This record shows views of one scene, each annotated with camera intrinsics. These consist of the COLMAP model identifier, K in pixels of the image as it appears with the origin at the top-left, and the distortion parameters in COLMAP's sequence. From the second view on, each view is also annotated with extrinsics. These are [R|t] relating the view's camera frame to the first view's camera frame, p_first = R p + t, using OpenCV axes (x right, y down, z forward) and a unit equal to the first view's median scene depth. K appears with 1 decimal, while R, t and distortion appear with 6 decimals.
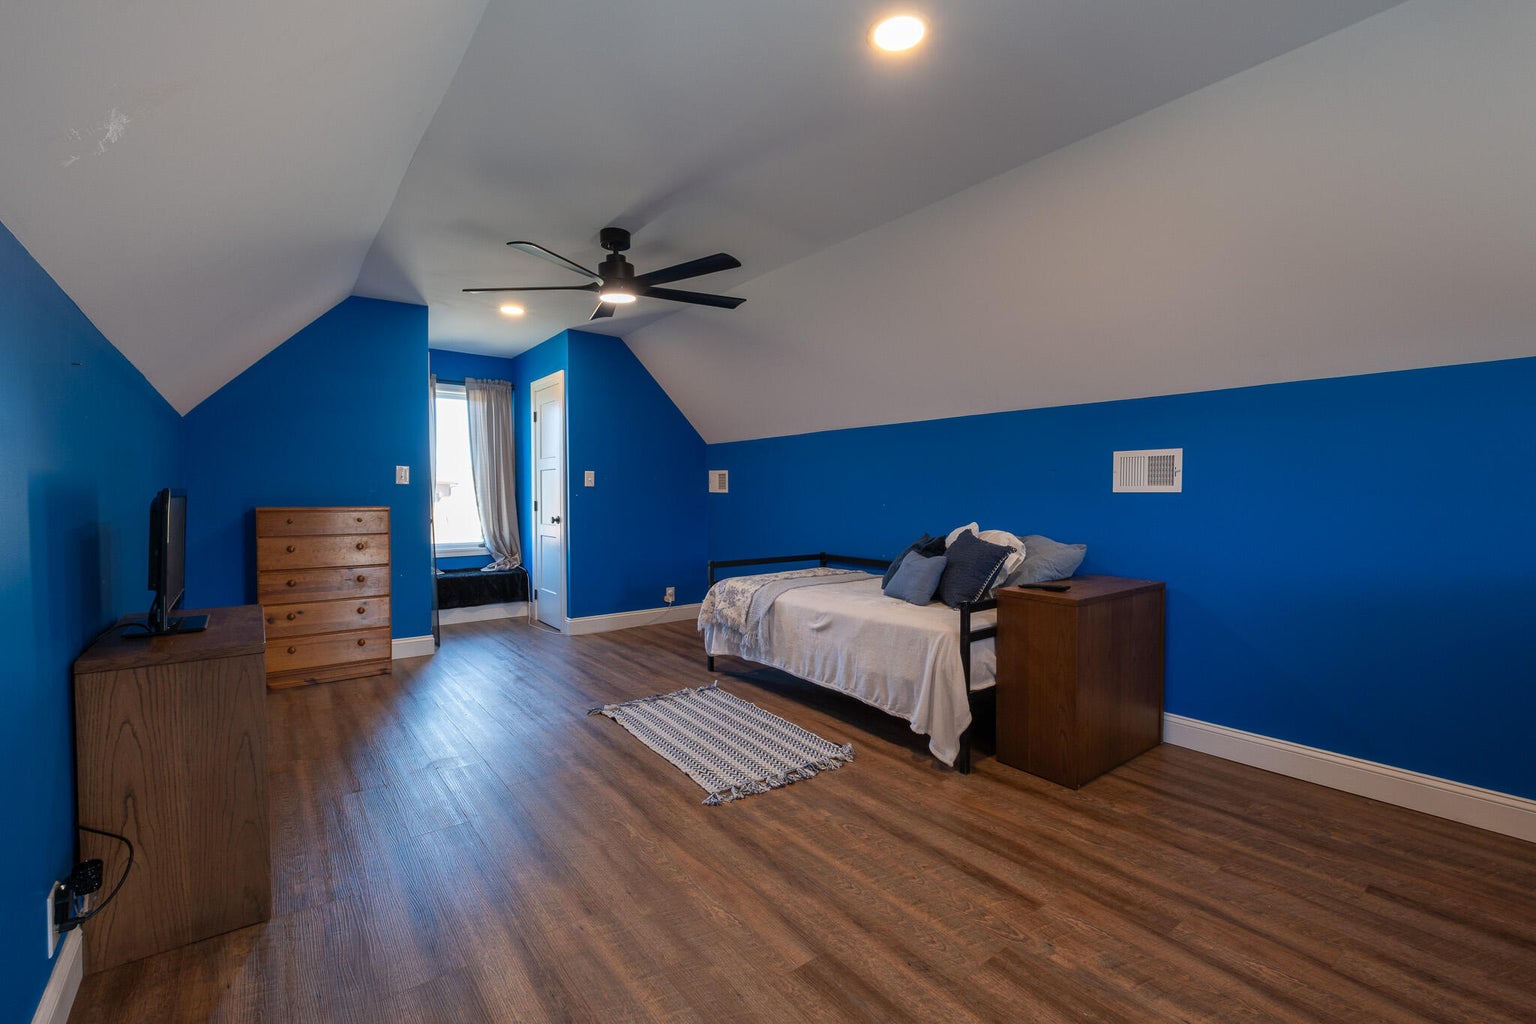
lens RADIAL K [[656.8, 0, 768.0], [0, 656.8, 512.0], [0, 0, 1]] dist [-0.000534, -0.006536]
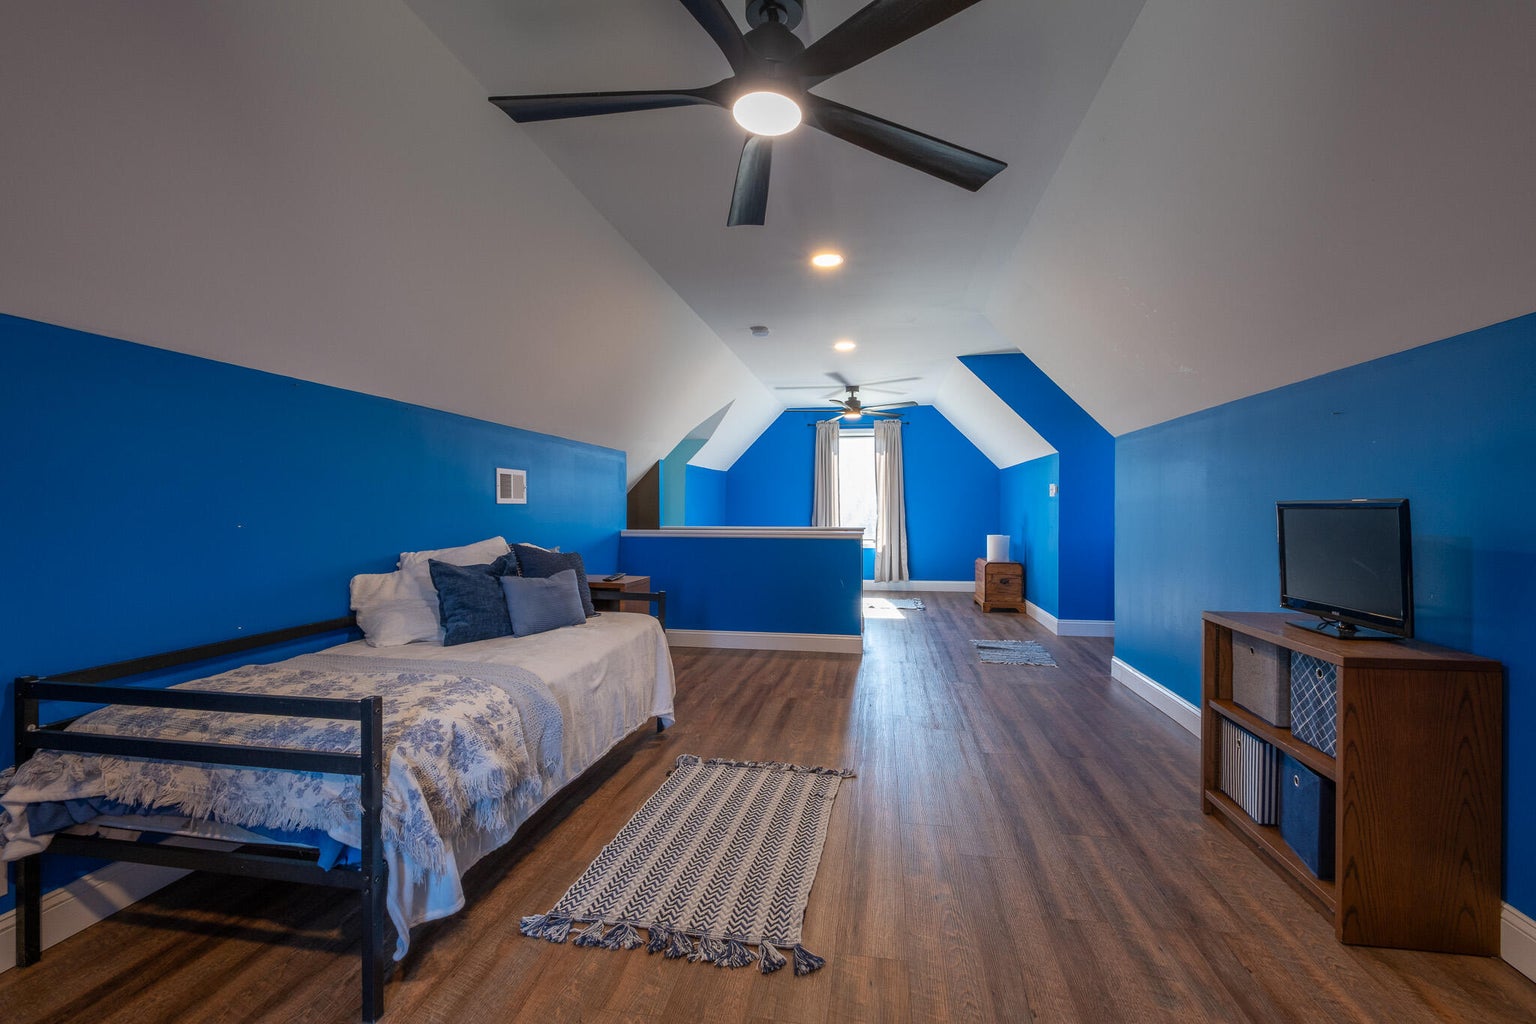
lens RADIAL K [[656.8, 0, 768.0], [0, 656.8, 512.0], [0, 0, 1]] dist [-0.000534, -0.006536]
pose [[-0.678731, -0.003712, 0.734378, -0.680986], [0.021469, 0.999460, 0.024895, -0.035393], [-0.734073, 0.032663, -0.678284, 1.540109]]
